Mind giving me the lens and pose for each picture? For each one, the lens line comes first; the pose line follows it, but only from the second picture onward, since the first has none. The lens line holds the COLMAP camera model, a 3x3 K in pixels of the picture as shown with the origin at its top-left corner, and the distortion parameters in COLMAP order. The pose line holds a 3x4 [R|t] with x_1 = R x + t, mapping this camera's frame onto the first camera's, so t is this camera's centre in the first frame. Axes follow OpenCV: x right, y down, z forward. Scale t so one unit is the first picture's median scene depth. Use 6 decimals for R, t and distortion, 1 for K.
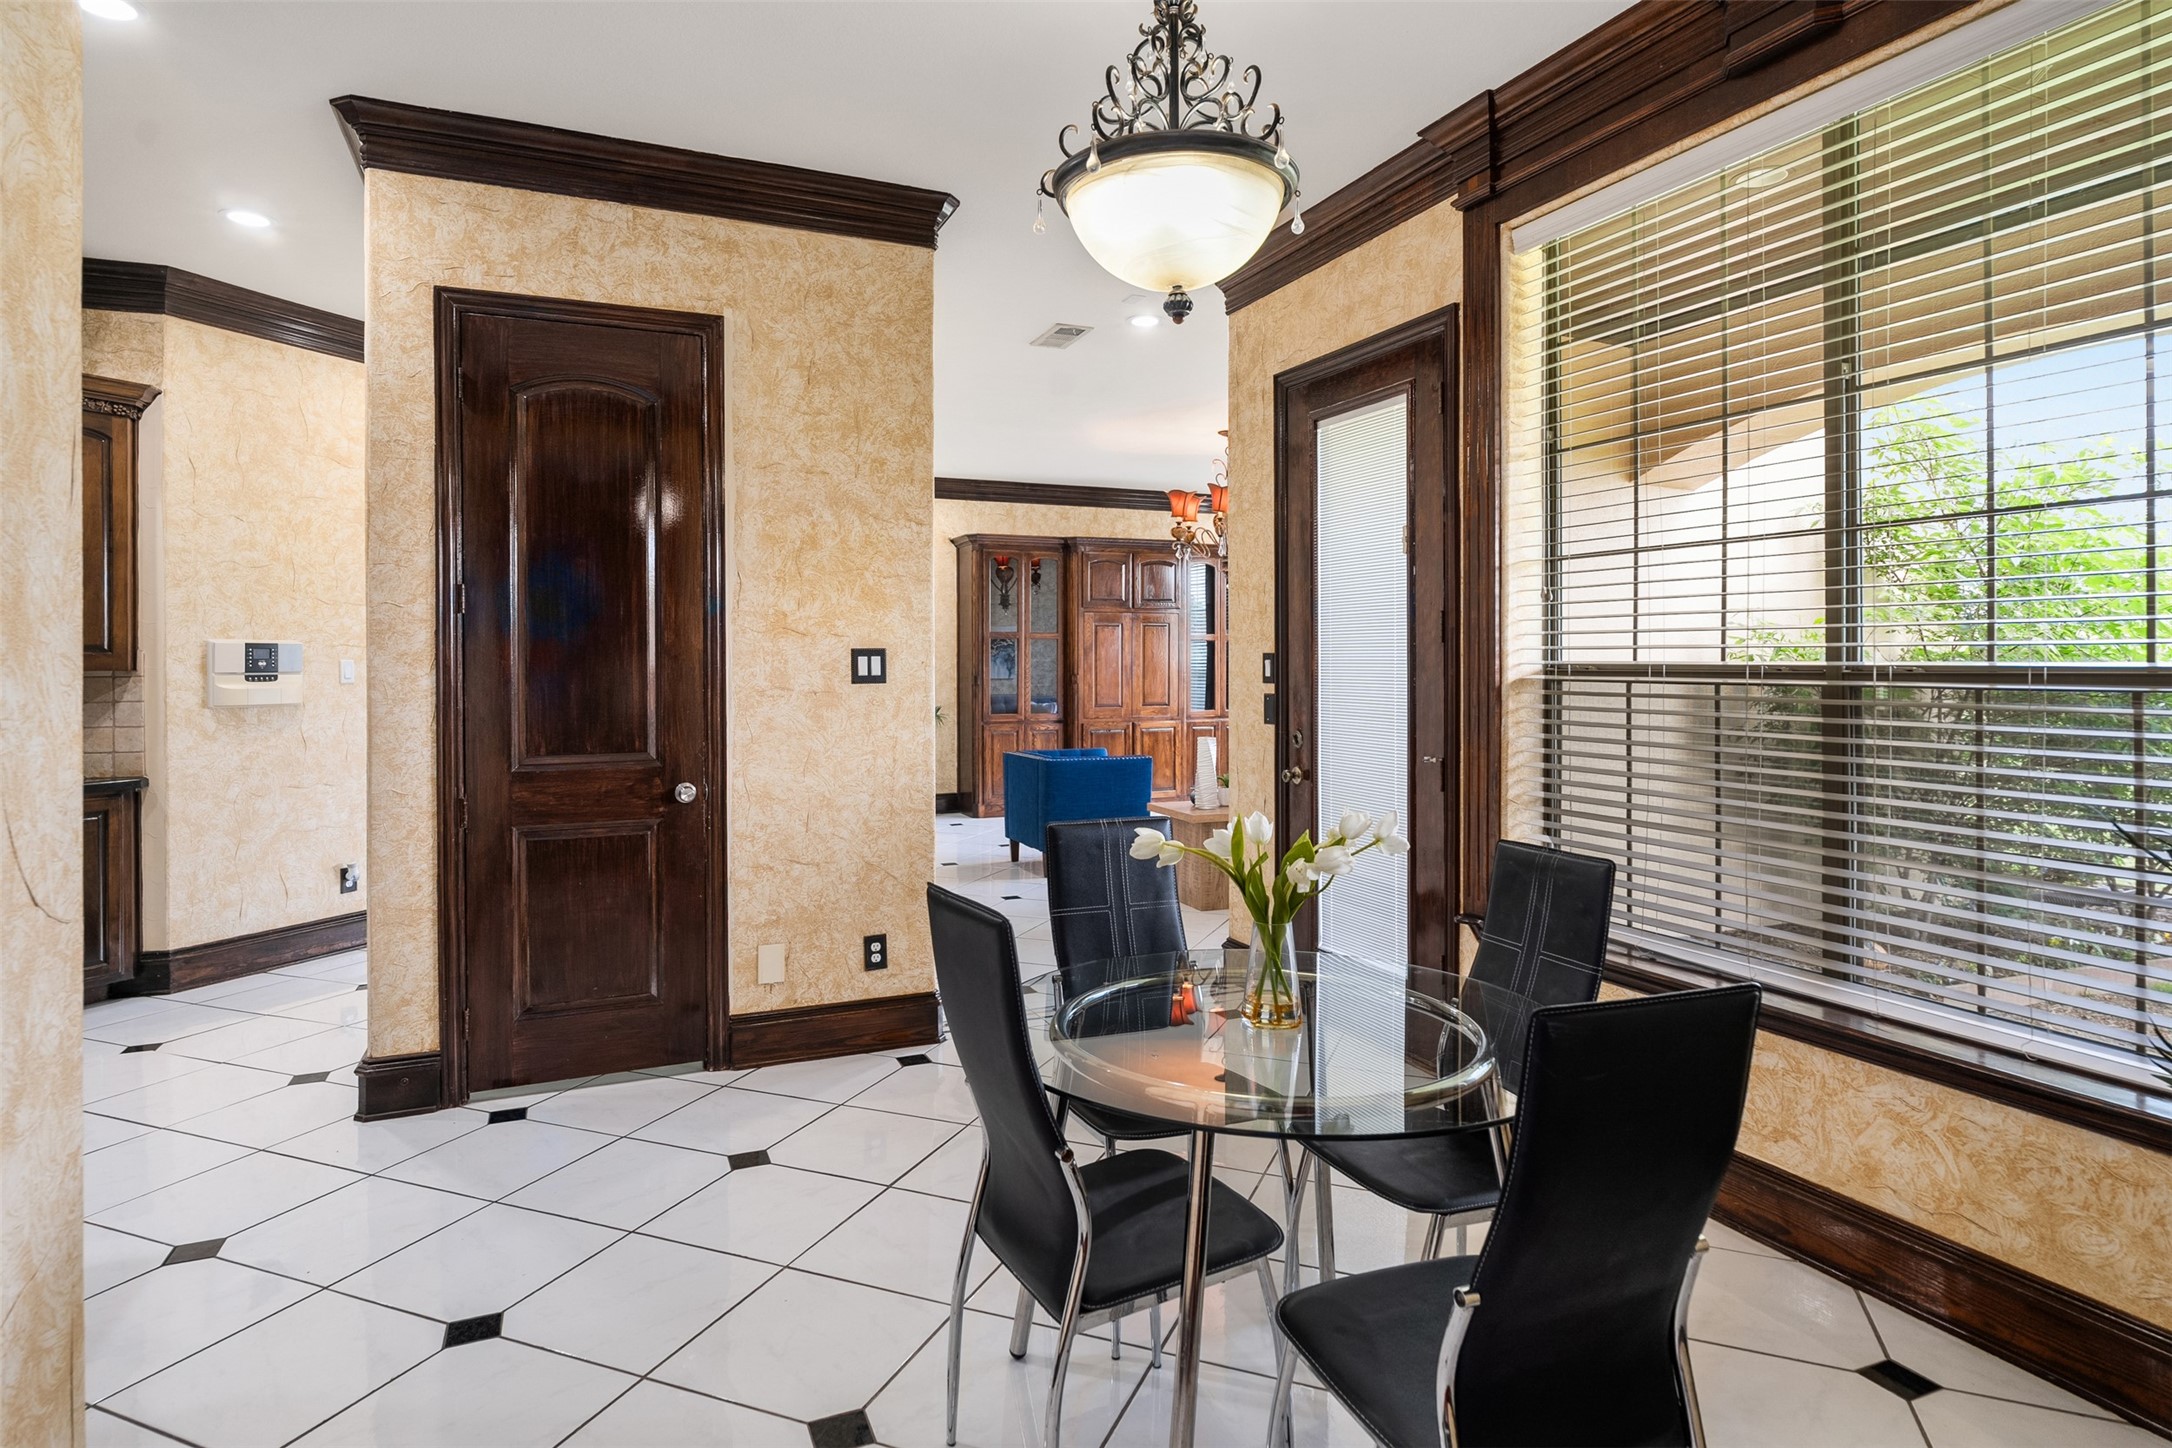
lens RADIAL K [[1172.6, 0, 1058.3], [0, 1172.6, 662.6], [0, 0, 1]] dist [-0.001336, -0.000484]
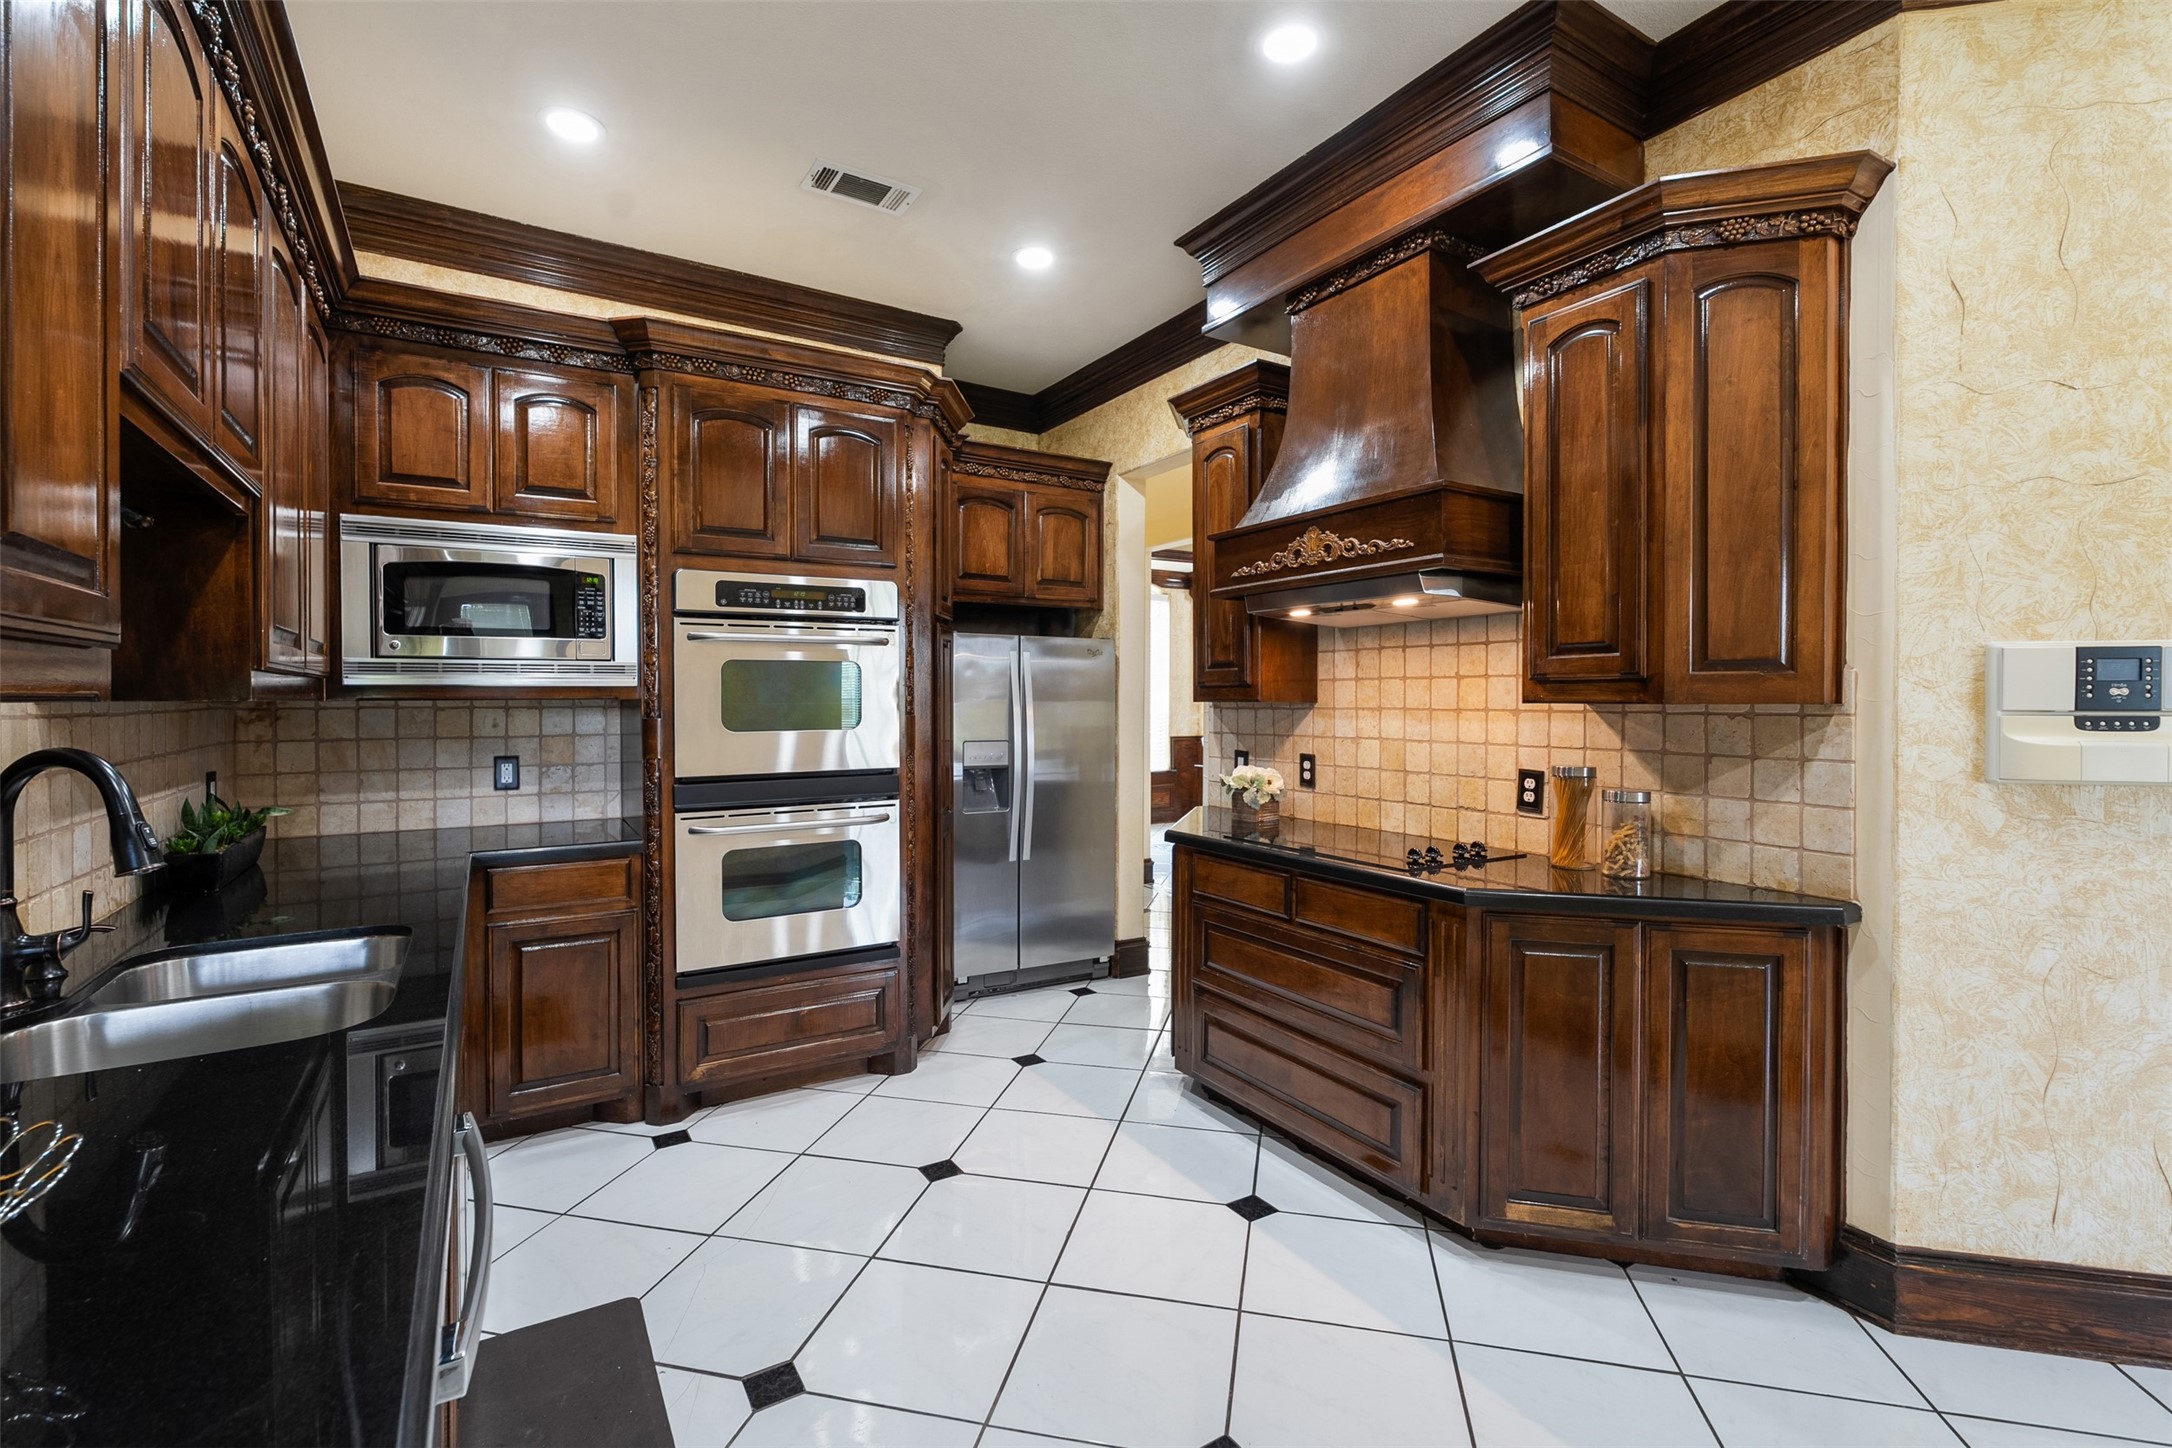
lens RADIAL K [[967.6, 0, 1084.6], [0, 967.6, 707.7], [0, 0, 1]] dist [-0.007625, 0.000828]
pose [[0.174185, 0.012674, -0.984631, -0.388838], [-0.003231, 0.999919, 0.012299, 0.003933], [0.984708, 0.001039, 0.174212, 0.548699]]
